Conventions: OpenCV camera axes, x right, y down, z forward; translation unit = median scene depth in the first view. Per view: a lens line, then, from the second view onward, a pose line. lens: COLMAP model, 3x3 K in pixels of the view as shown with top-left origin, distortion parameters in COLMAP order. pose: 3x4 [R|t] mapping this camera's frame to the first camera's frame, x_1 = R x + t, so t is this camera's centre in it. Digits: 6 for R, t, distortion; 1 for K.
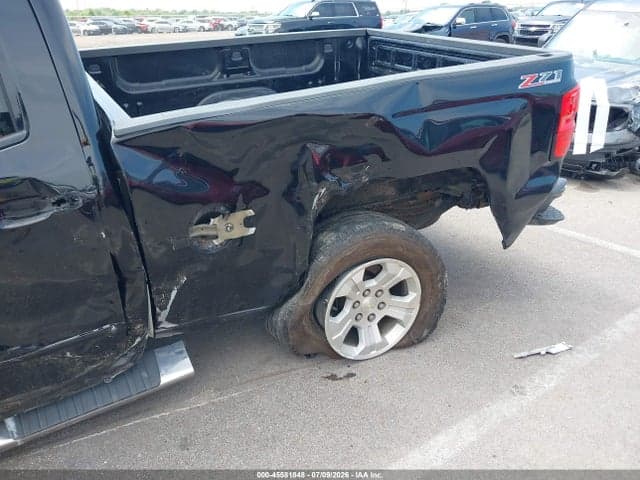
lens RADIAL K [[515.8, 0, 319.2], [0, 515.8, 248.2], [0, 0, 1]] dist [0.015203, -0.025185]
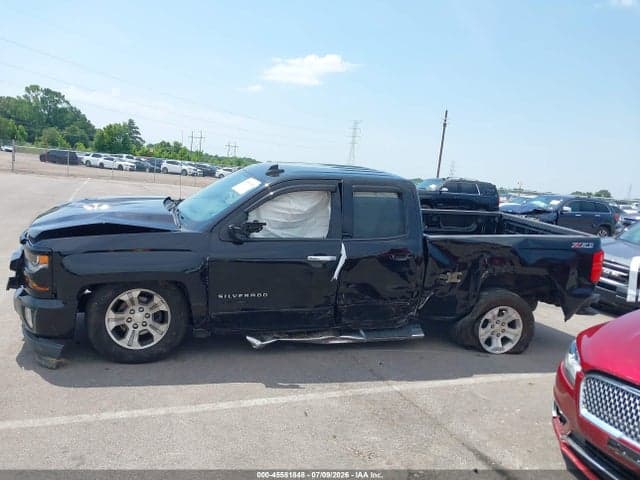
lens RADIAL K [[515.8, 0, 316.4], [0, 515.8, 237.4], [0, 0, 1]] dist [0.015203, -0.025185]
pose [[0.969278, 0.134972, -0.205625, -0.254658], [-0.190958, 0.939852, -0.283221, 0.508567], [0.155030, 0.313785, 0.936752, -1.330637]]
